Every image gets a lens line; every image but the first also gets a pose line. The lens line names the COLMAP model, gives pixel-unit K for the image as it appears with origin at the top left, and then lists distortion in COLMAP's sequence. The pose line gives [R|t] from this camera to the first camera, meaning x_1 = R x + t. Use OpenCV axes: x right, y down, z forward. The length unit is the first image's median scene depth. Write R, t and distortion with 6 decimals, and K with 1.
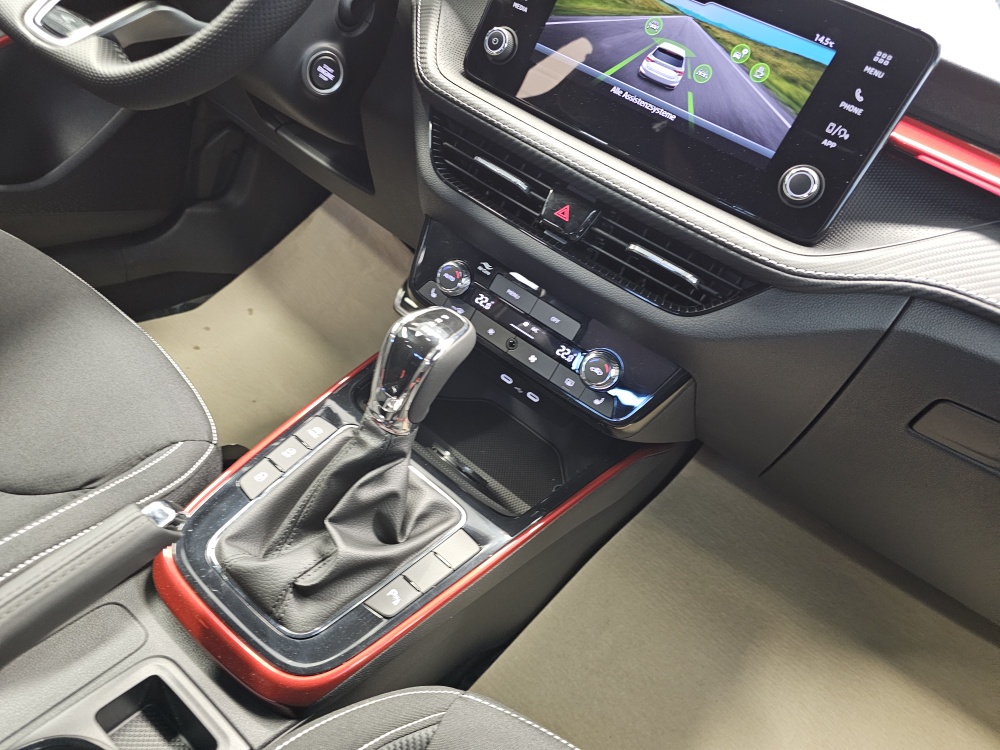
lens RADIAL K [[677.7, 0, 497.4], [0, 677.7, 366.2], [0, 0, 1]] dist [0.055578, -0.057669]
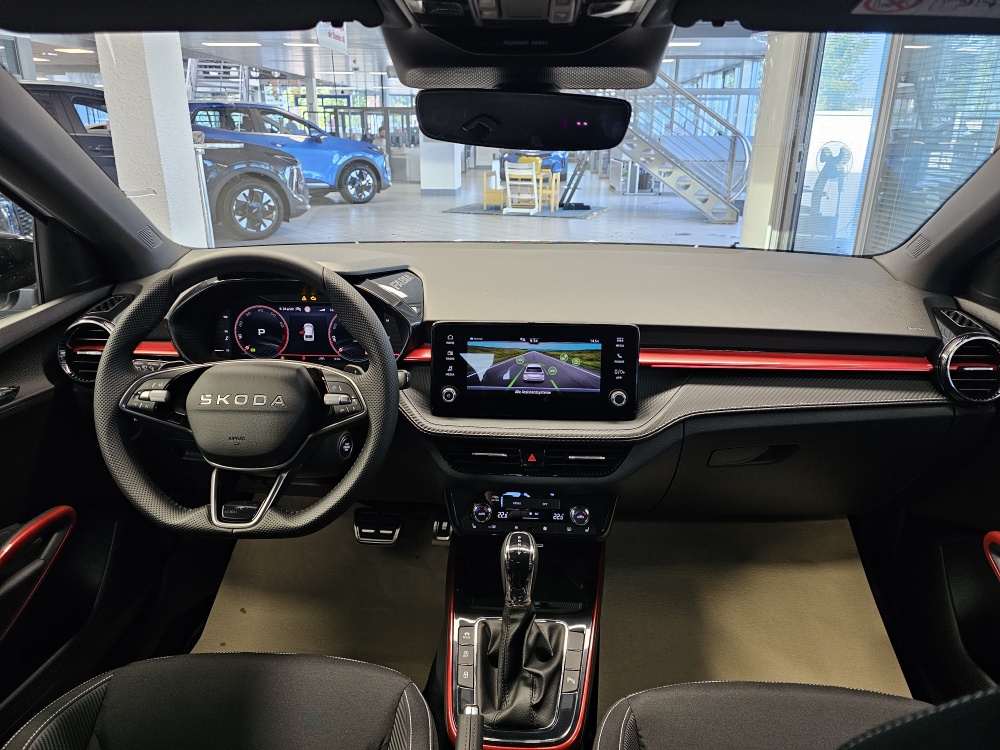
lens RADIAL K [[677.7, 0, 505.3], [0, 677.7, 355.2], [0, 0, 1]] dist [0.055578, -0.057669]
pose [[0.806190, -0.457778, 0.374829, -0.596503], [0.509956, 0.858866, -0.047891, -0.443581], [-0.300004, 0.229756, 0.925856, -0.937023]]
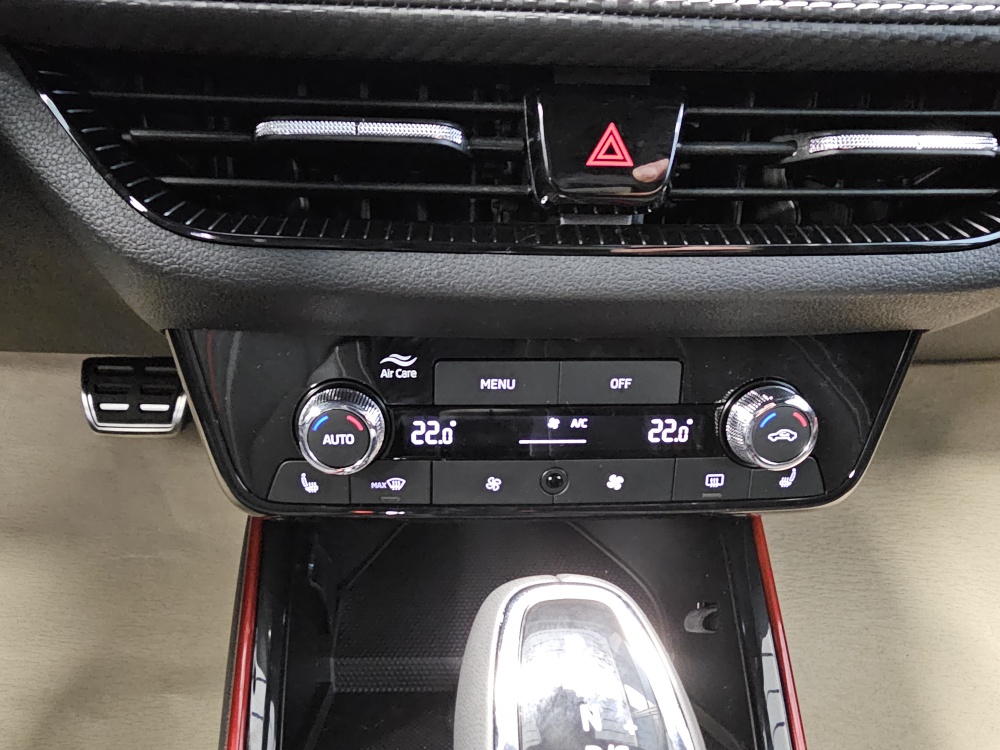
lens RADIAL K [[687.4, 0, 460.2], [0, 687.4, 357.8], [0, 0, 1]] dist [0.001570, -0.006007]
pose [[0.765421, -0.562729, 0.312196, -0.134682], [0.513989, 0.826500, 0.229594, -0.264123], [-0.387229, -0.015271, 0.921857, 0.720398]]
